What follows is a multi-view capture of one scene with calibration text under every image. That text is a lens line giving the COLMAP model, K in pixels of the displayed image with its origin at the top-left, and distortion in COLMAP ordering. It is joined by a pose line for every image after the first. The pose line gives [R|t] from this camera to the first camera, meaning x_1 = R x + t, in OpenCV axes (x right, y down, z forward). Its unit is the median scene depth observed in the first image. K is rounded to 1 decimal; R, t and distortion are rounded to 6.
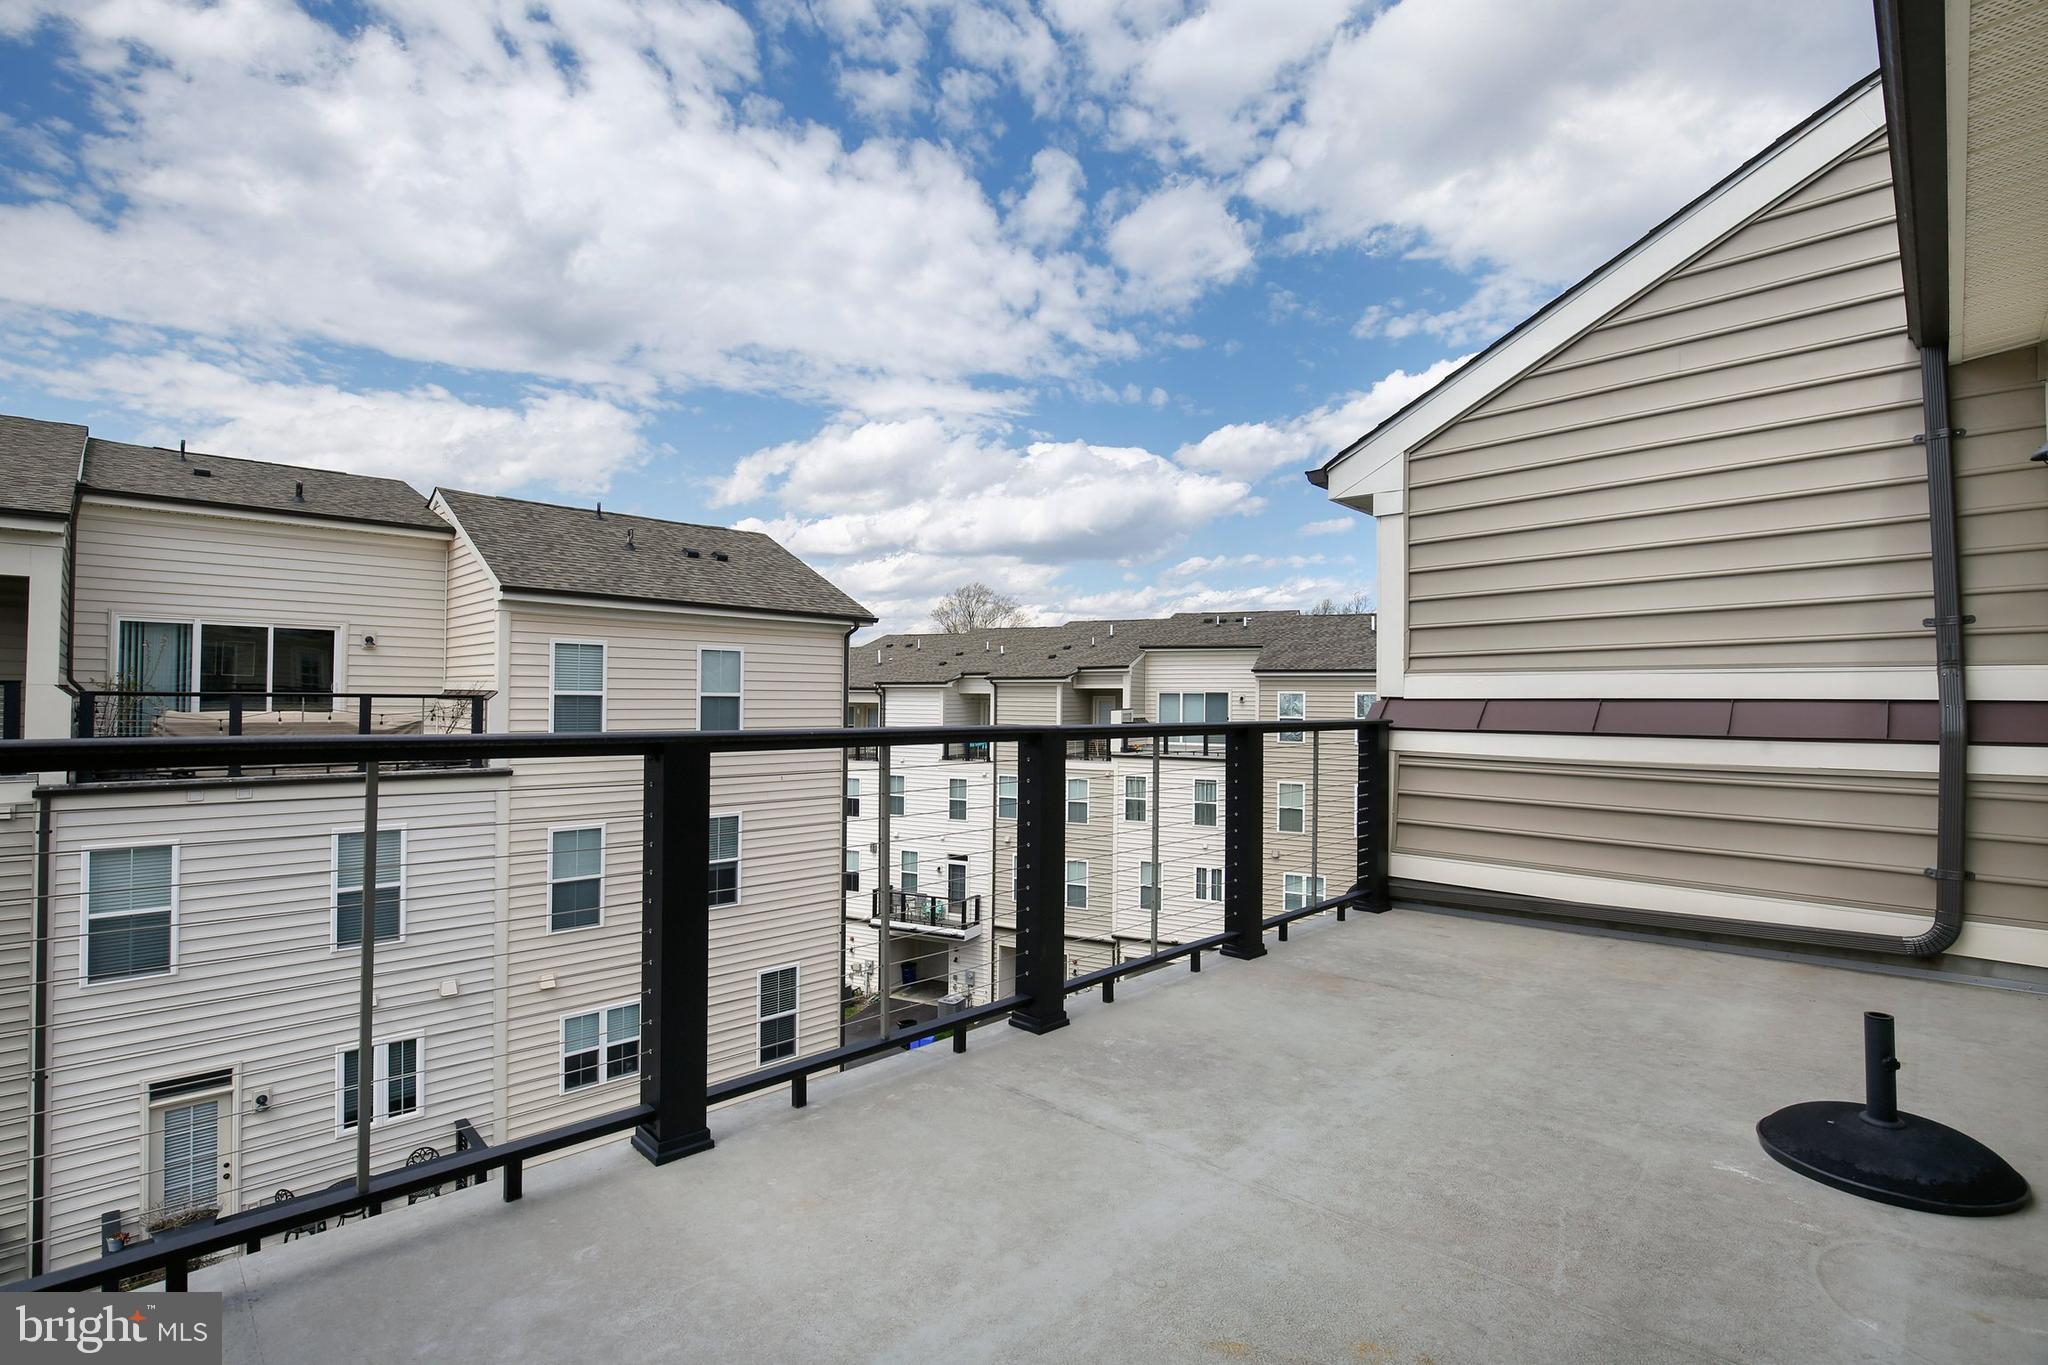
lens RADIAL K [[946.3, 0, 1028.1], [0, 946.3, 684.4], [0, 0, 1]] dist [-0.010365, 0.006656]
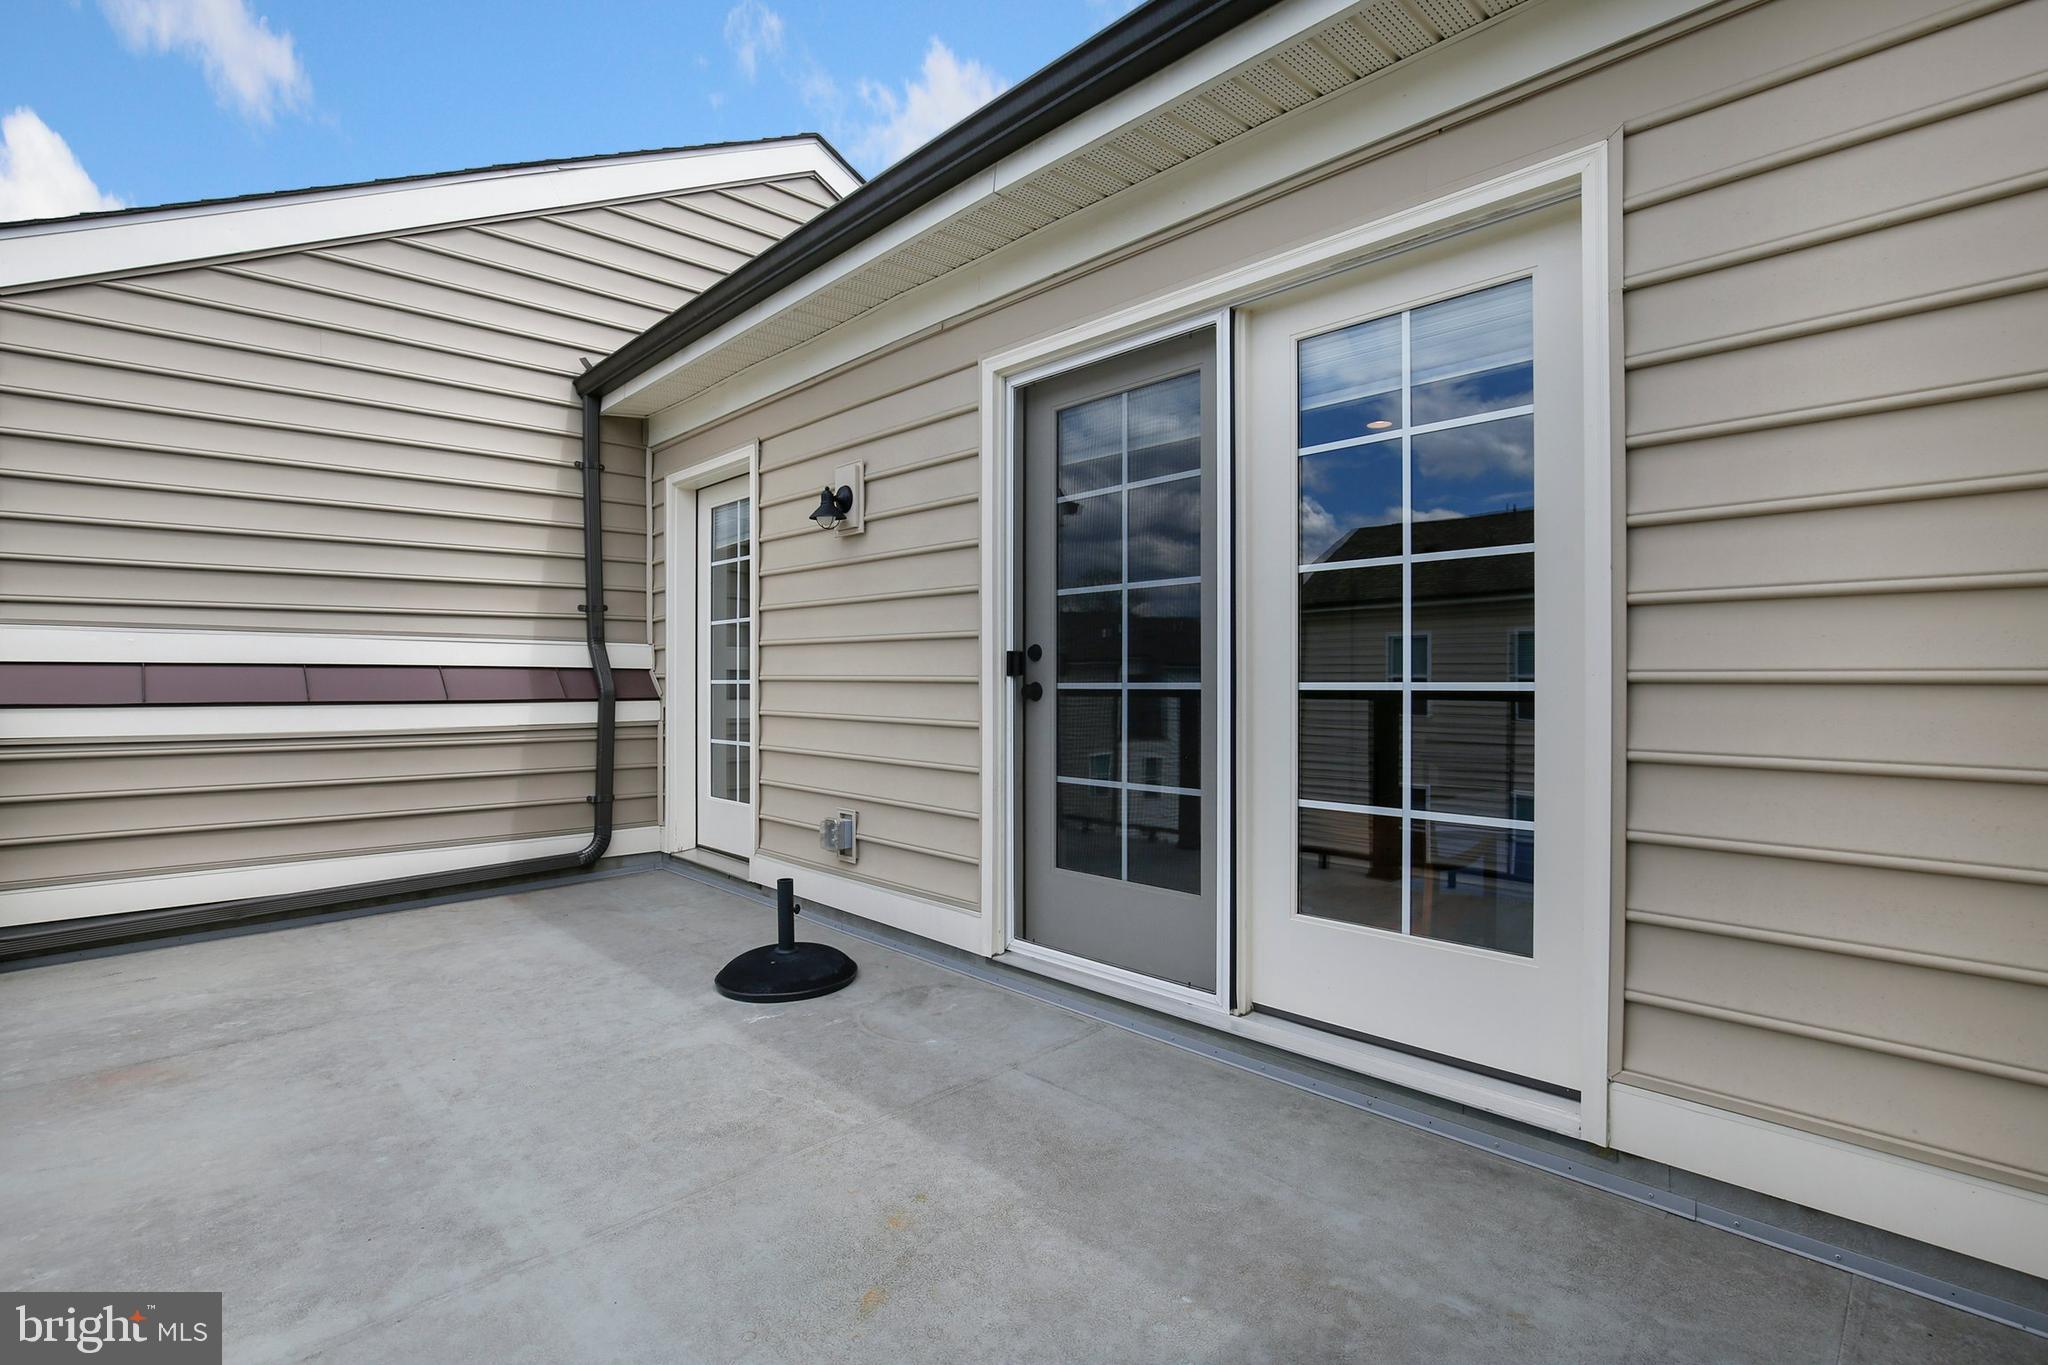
lens RADIAL K [[946.3, 0, 1025.8], [0, 946.3, 686.3], [0, 0, 1]] dist [-0.010365, 0.006656]
pose [[0.034284, -0.008879, 0.999373, -0.360045], [-0.023415, 0.999679, 0.009685, 0.016812], [-0.999138, -0.023732, 0.034065, 0.377545]]
